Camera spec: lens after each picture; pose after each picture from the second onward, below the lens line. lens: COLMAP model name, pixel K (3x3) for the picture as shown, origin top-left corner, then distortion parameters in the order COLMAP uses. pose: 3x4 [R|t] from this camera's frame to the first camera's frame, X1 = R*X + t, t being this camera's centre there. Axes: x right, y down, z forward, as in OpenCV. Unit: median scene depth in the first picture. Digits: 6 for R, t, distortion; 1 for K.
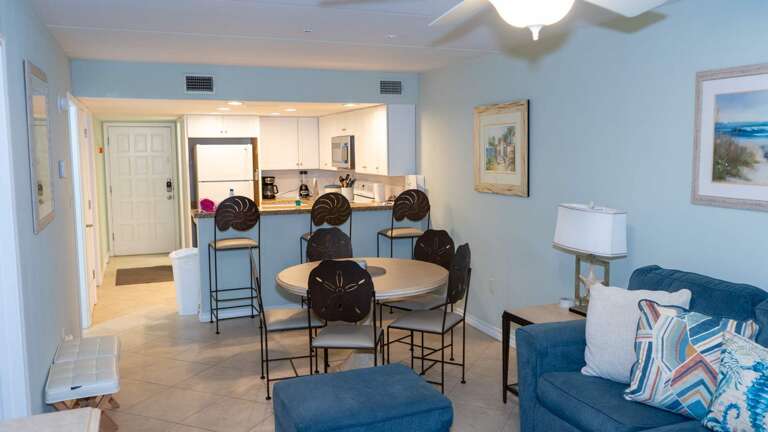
lens RADIAL K [[625.9, 0, 386.5], [0, 625.9, 212.3], [0, 0, 1]] dist [-0.013095, 0.029437]
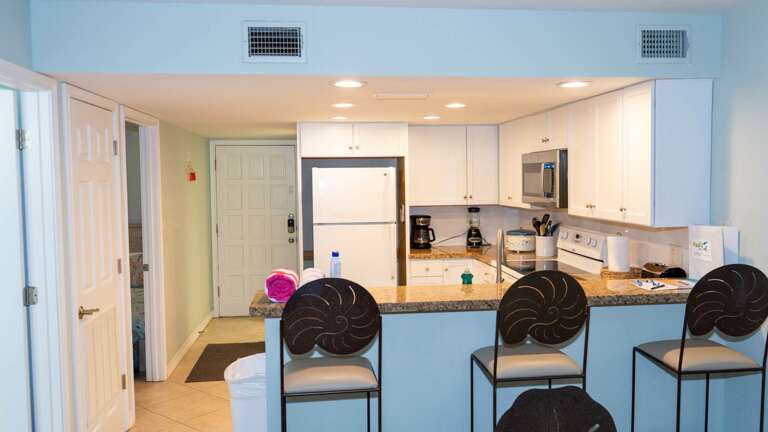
lens RADIAL K [[625.9, 0, 385.5], [0, 625.9, 215.3], [0, 0, 1]] dist [-0.013095, 0.029437]
pose [[0.965471, 0.012686, -0.260200, -0.057659], [-0.022686, 0.999113, -0.035463, -0.036218], [0.259520, 0.040142, 0.964903, 0.385020]]
